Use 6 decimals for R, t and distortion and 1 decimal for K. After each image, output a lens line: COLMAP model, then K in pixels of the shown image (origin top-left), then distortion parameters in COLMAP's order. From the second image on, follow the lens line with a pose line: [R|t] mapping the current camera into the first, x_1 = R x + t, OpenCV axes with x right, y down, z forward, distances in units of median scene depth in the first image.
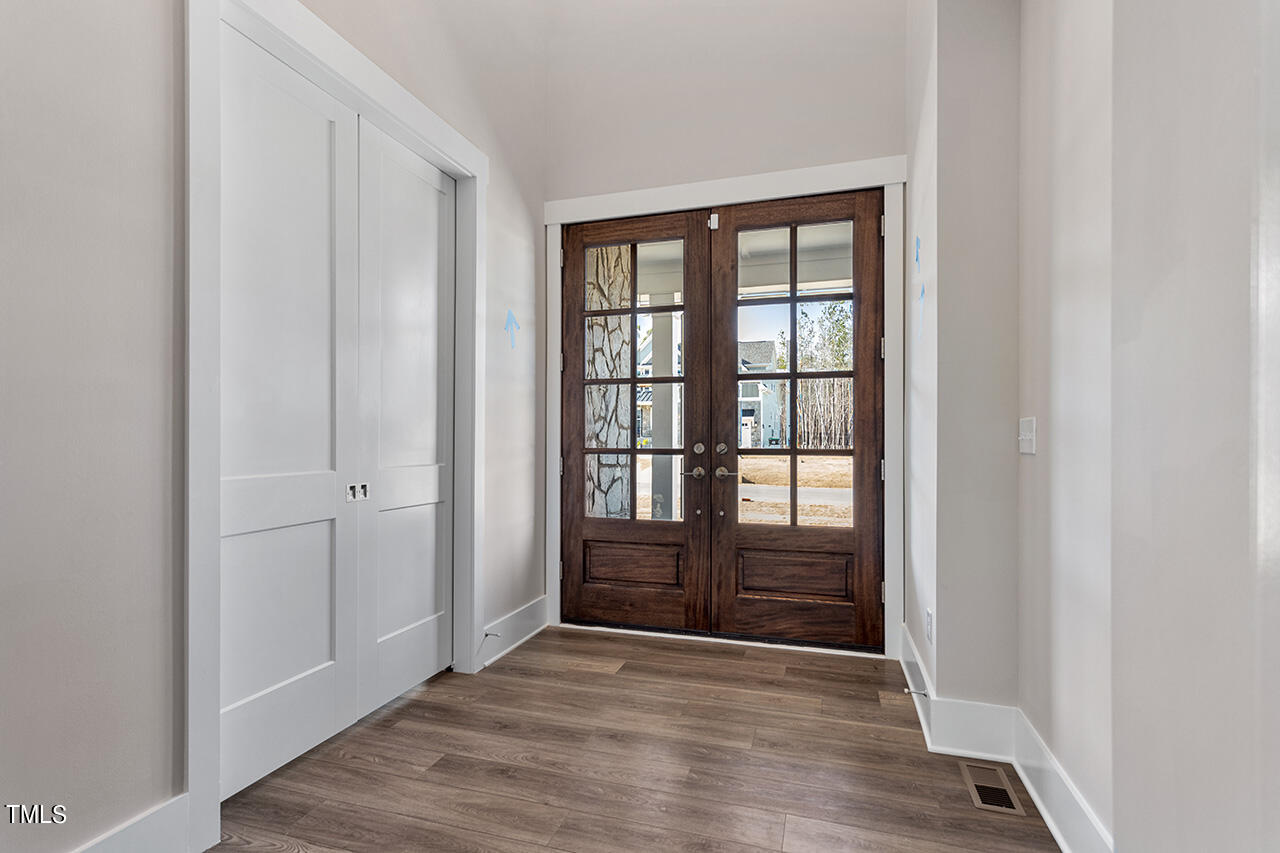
lens RADIAL K [[616.9, 0, 643.9], [0, 616.9, 432.3], [0, 0, 1]] dist [0.013883, -0.000236]
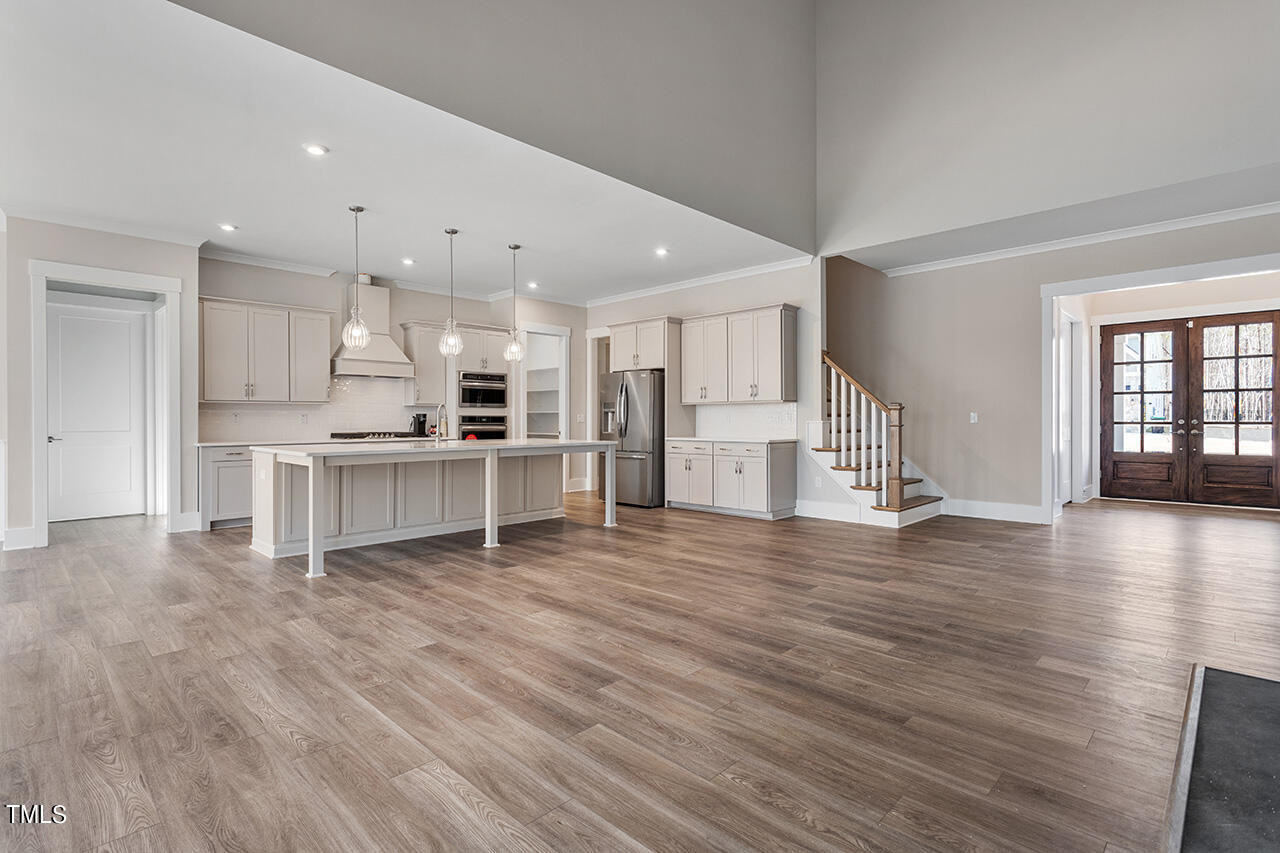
lens RADIAL K [[616.9, 0, 650.6], [0, 616.9, 419.8], [0, 0, 1]] dist [0.013883, -0.000236]
pose [[0.893155, -0.004067, -0.449731, -0.639035], [0.010066, 0.999889, 0.010947, -0.027170], [0.449637, -0.014304, 0.893097, -1.988632]]
